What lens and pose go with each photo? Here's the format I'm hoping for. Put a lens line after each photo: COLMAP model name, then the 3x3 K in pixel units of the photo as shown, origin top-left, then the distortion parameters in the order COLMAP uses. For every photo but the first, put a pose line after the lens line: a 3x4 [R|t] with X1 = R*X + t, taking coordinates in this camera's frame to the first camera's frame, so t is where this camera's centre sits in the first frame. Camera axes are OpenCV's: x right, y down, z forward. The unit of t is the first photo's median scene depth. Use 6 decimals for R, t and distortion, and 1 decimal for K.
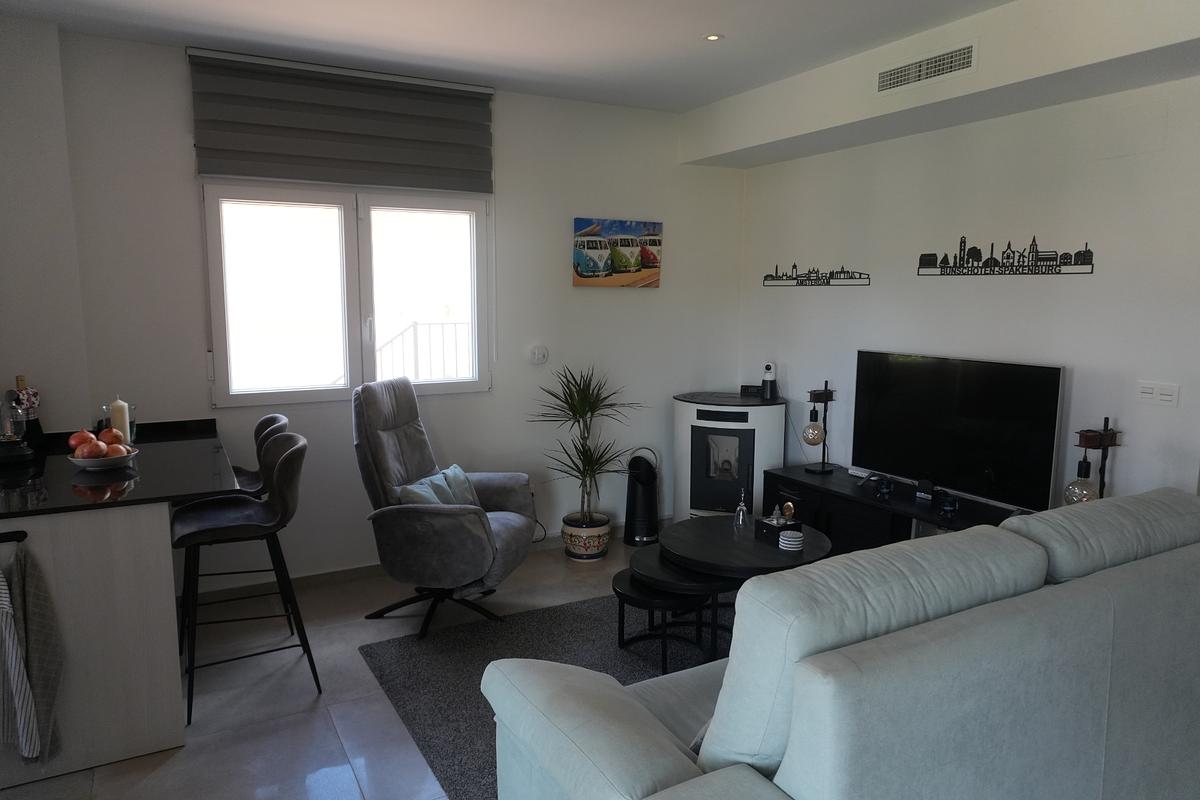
lens RADIAL K [[804.6, 0, 599.2], [0, 804.6, 401.7], [0, 0, 1]] dist [0.003296, -0.001610]
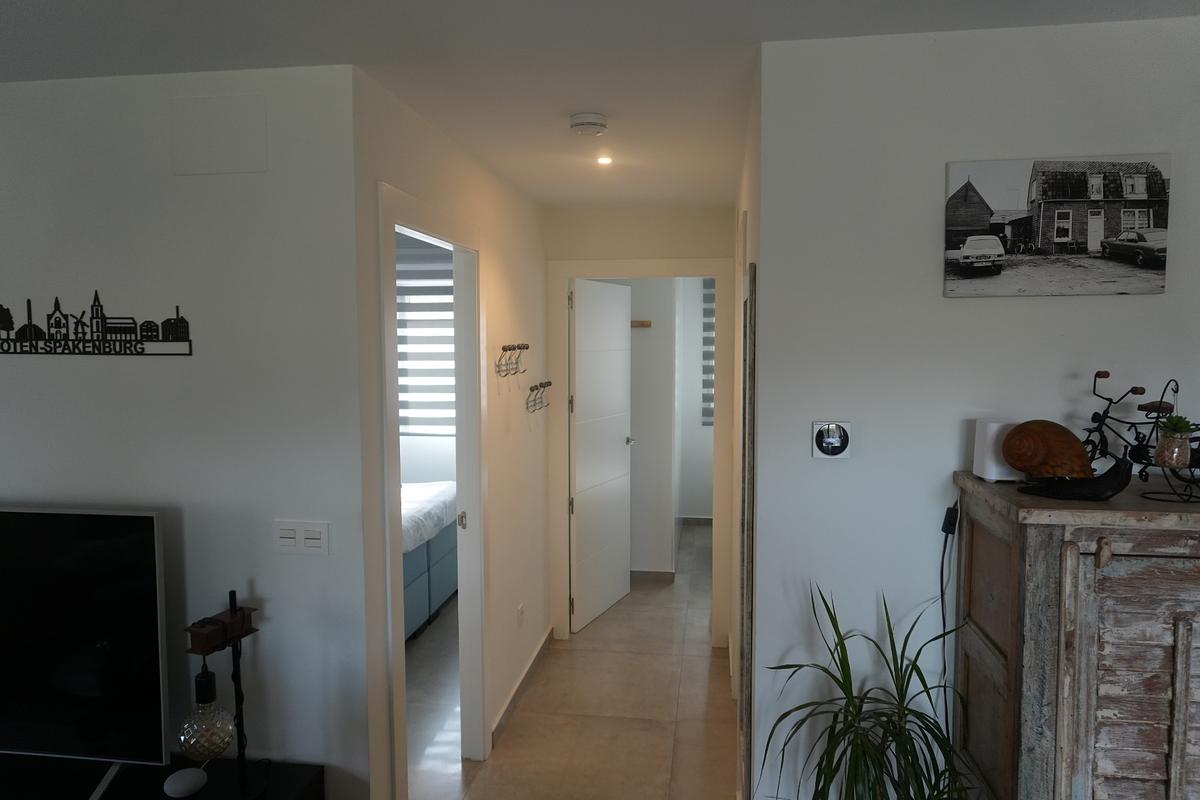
lens RADIAL K [[805.4, 0, 600.0], [0, 805.4, 400.0], [0, 0, 1]] dist [-0.001770, 0.007046]
pose [[0.606601, -0.065532, 0.792301, 0.285650], [0.110839, 0.993835, -0.002660, -0.081731], [-0.787242, 0.089431, 0.610124, 0.346204]]
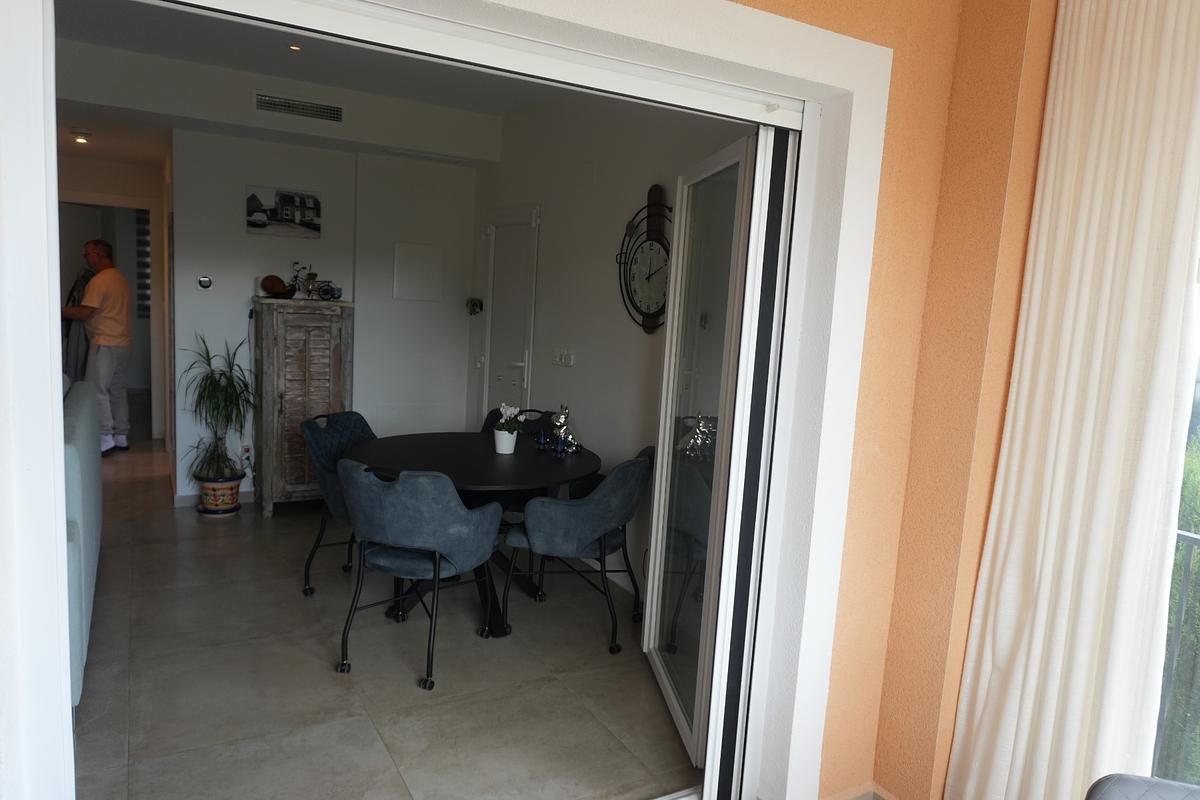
lens RADIAL K [[804.6, 0, 599.2], [0, 804.6, 401.7], [0, 0, 1]] dist [0.003296, -0.001610]
pose [[-0.003734, -0.137555, 0.990487, -0.631682], [0.072055, 0.987882, 0.137465, 0.020136], [-0.997394, 0.071883, 0.006223, -0.129602]]
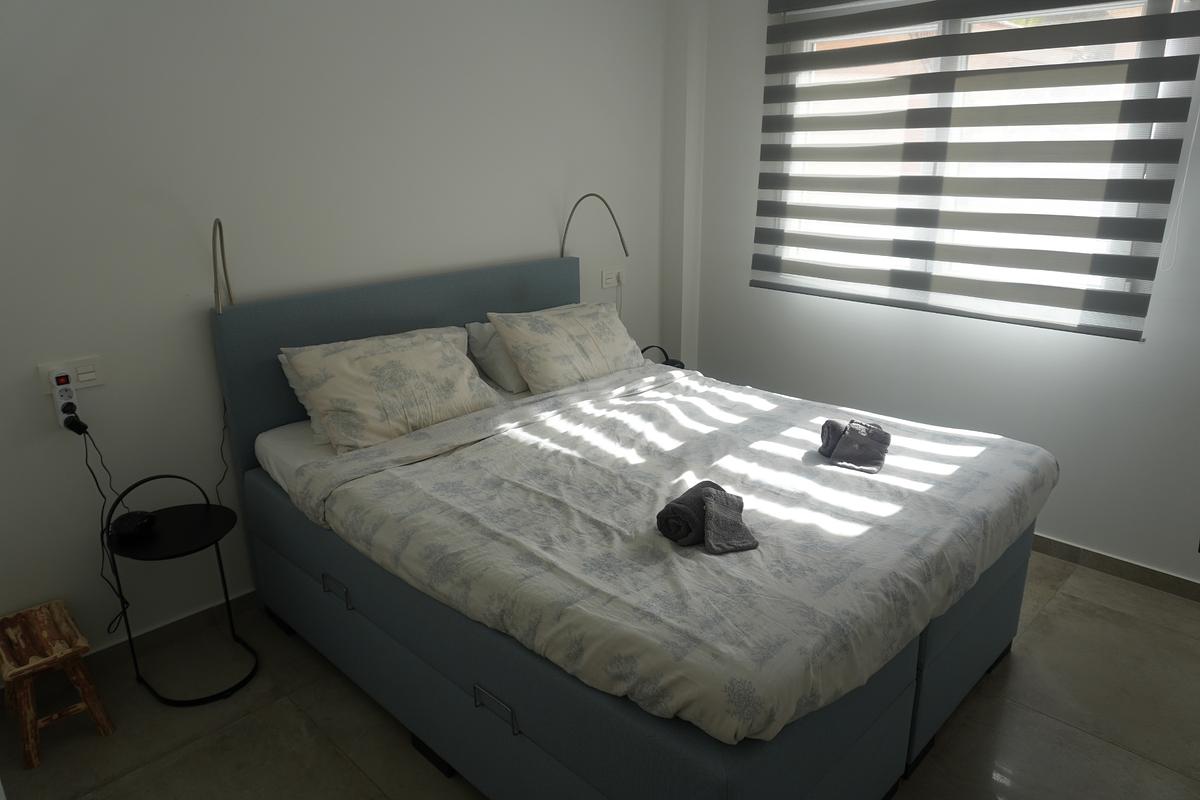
lens RADIAL K [[805.4, 0, 600.0], [0, 805.4, 400.0], [0, 0, 1]] dist [-0.001770, 0.007046]
pose [[0.961037, -0.096536, 0.259016, 0.786844], [0.050162, 0.982384, 0.180017, -0.136097], [-0.271831, -0.160010, 0.948949, 0.938547]]
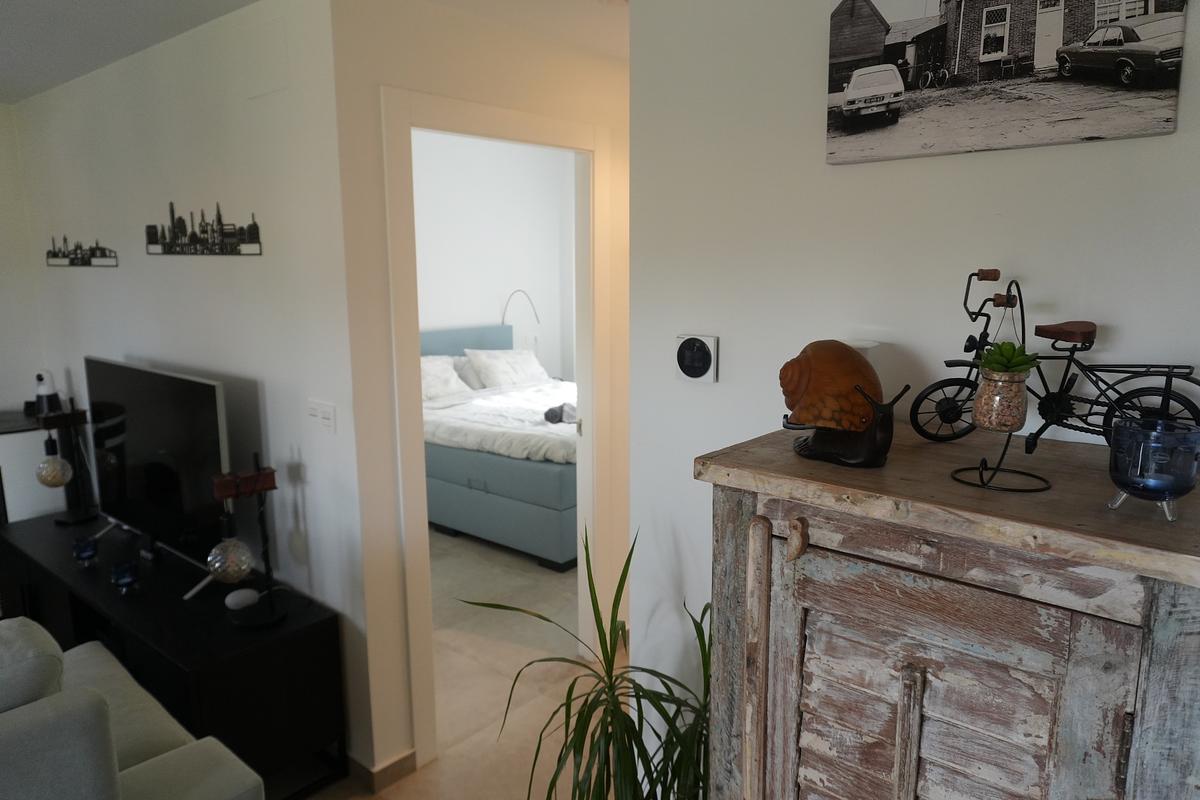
lens RADIAL K [[804.6, 0, 599.2], [0, 804.6, 401.7], [0, 0, 1]] dist [0.003296, -0.001610]
pose [[0.937415, -0.066138, 0.341875, 0.597000], [0.052028, 0.997379, 0.050291, -0.042366], [-0.344305, -0.029357, 0.938399, 0.178758]]
